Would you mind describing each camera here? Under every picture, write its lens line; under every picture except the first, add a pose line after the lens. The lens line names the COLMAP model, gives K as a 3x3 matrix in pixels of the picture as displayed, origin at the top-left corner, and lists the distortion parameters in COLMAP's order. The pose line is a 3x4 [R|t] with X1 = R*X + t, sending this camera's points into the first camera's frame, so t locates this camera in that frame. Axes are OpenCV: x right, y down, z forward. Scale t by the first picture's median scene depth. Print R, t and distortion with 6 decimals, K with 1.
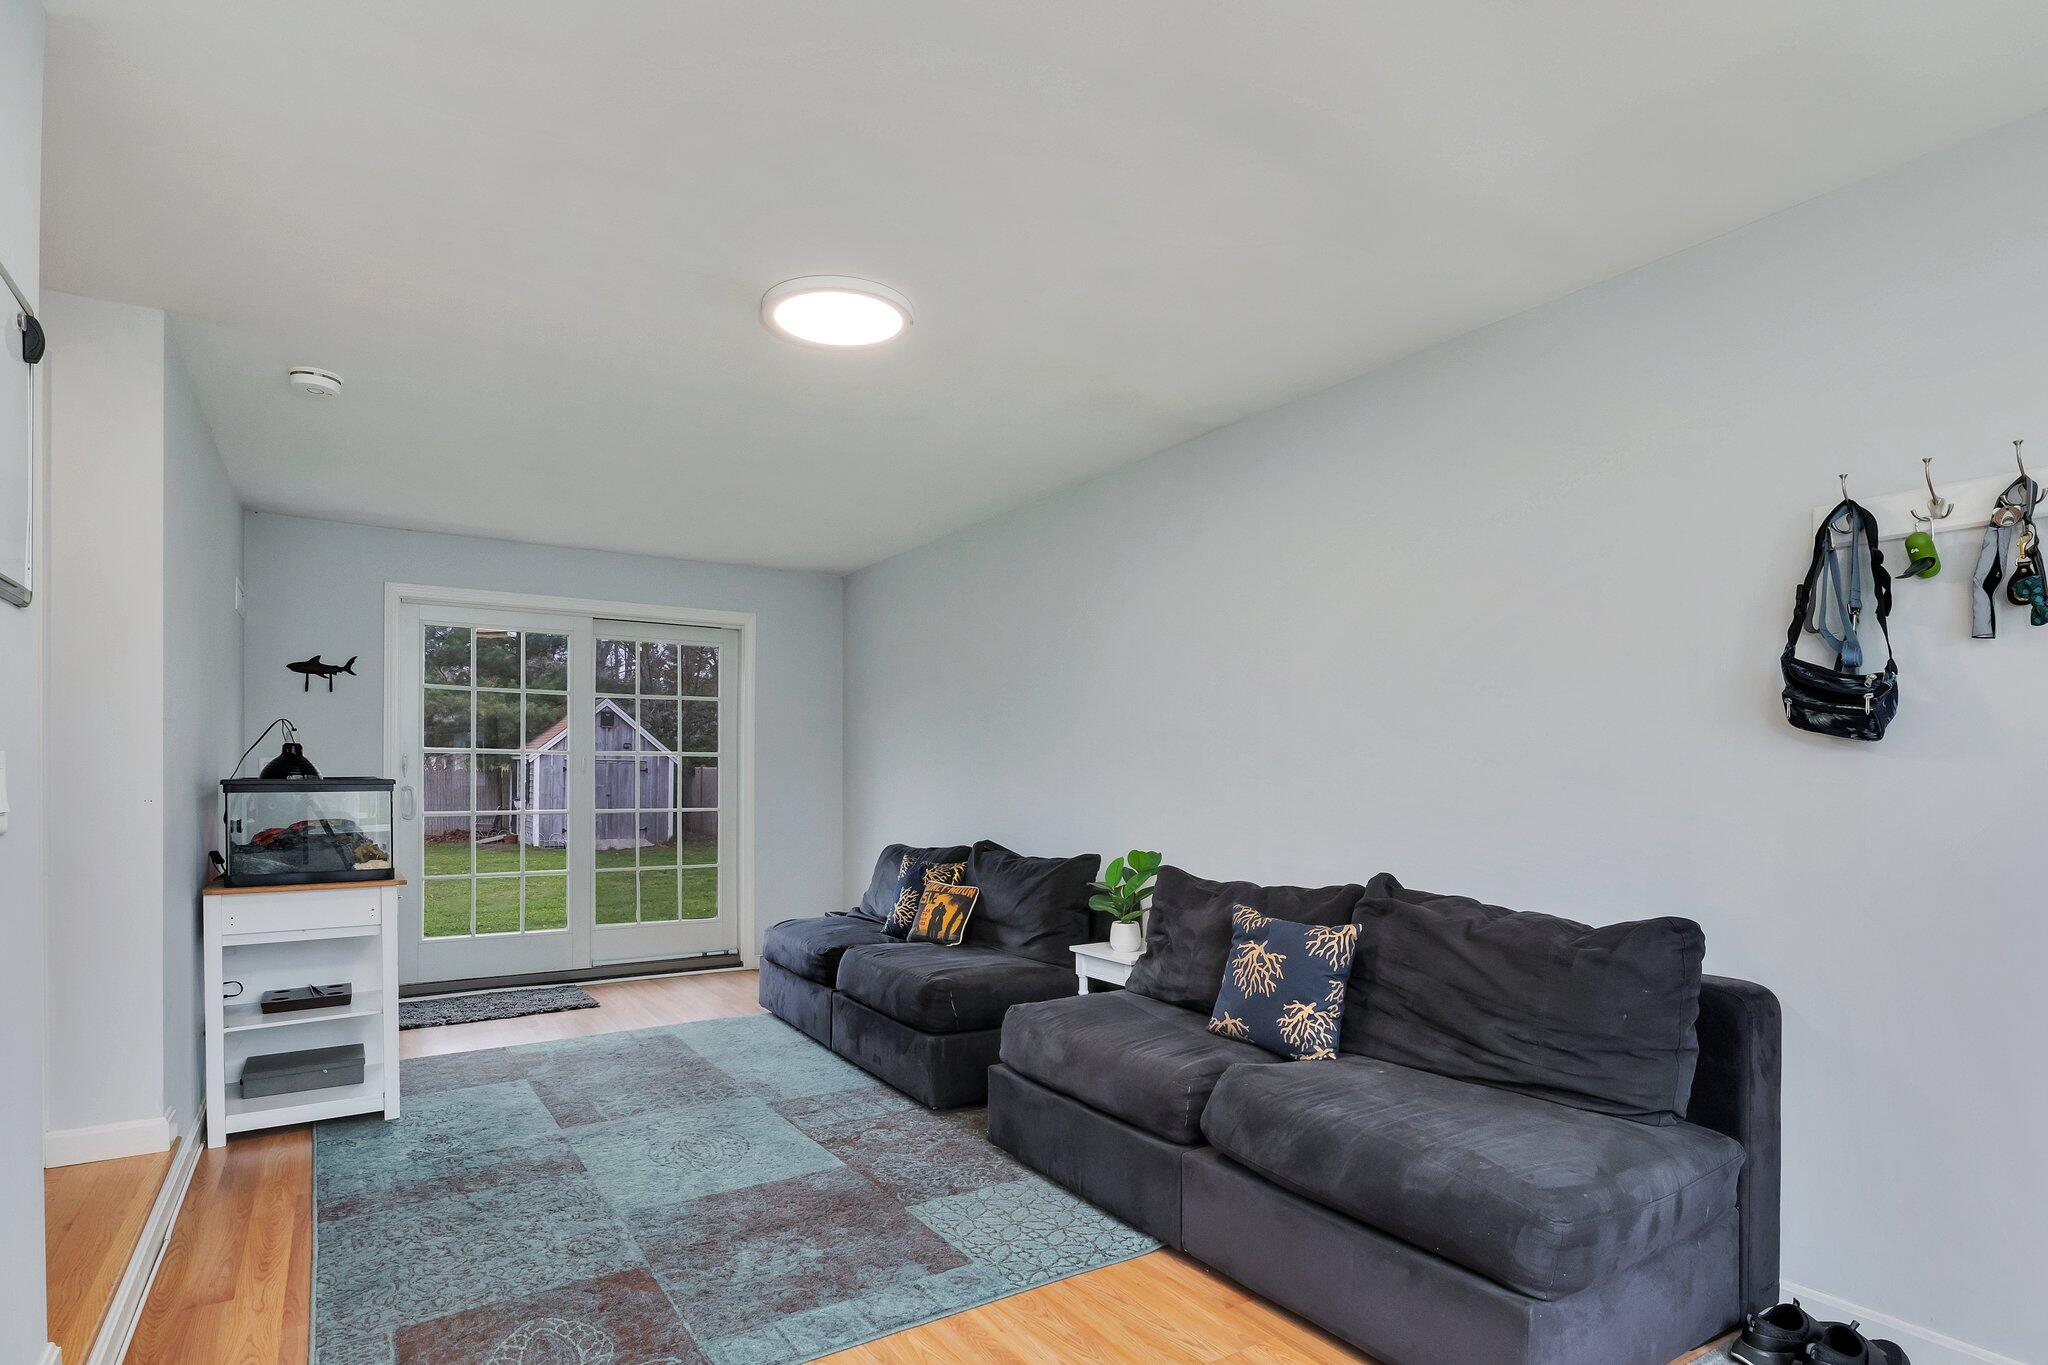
lens RADIAL K [[1083.1, 0, 1015.1], [0, 1083.1, 779.5], [0, 0, 1]] dist [-0.005832, -0.000050]
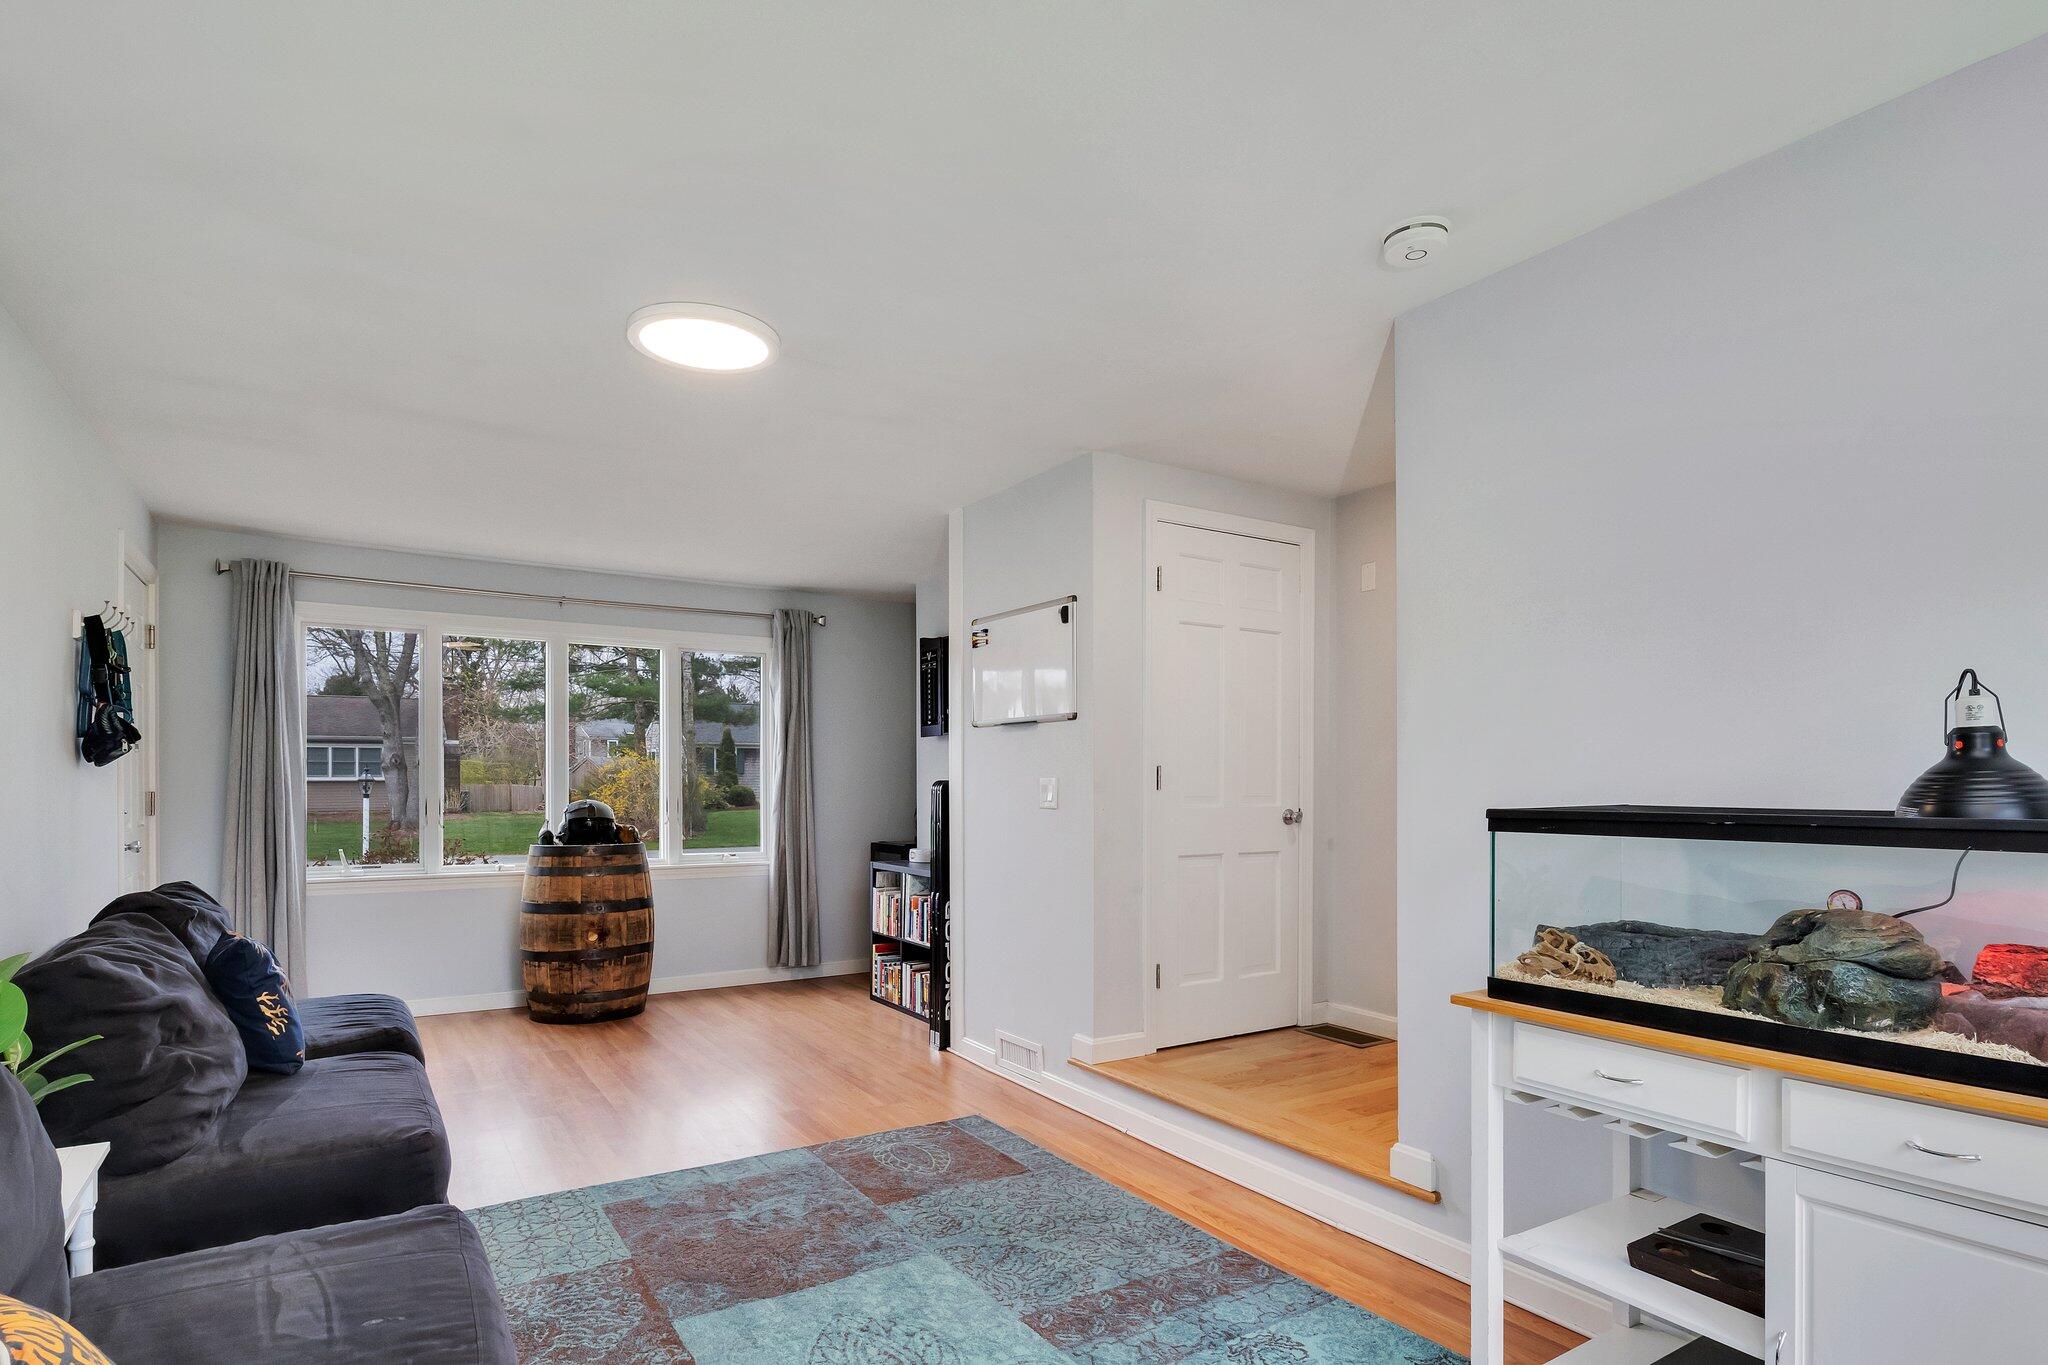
lens RADIAL K [[1083.1, 0, 1015.1], [0, 1083.1, 779.5], [0, 0, 1]] dist [-0.005832, -0.000050]
pose [[-0.999999, -0.000313, -0.001348, -0.430681], [-0.000322, 0.999977, 0.006737, -0.023149], [0.001346, 0.006738, -0.999976, 1.922893]]
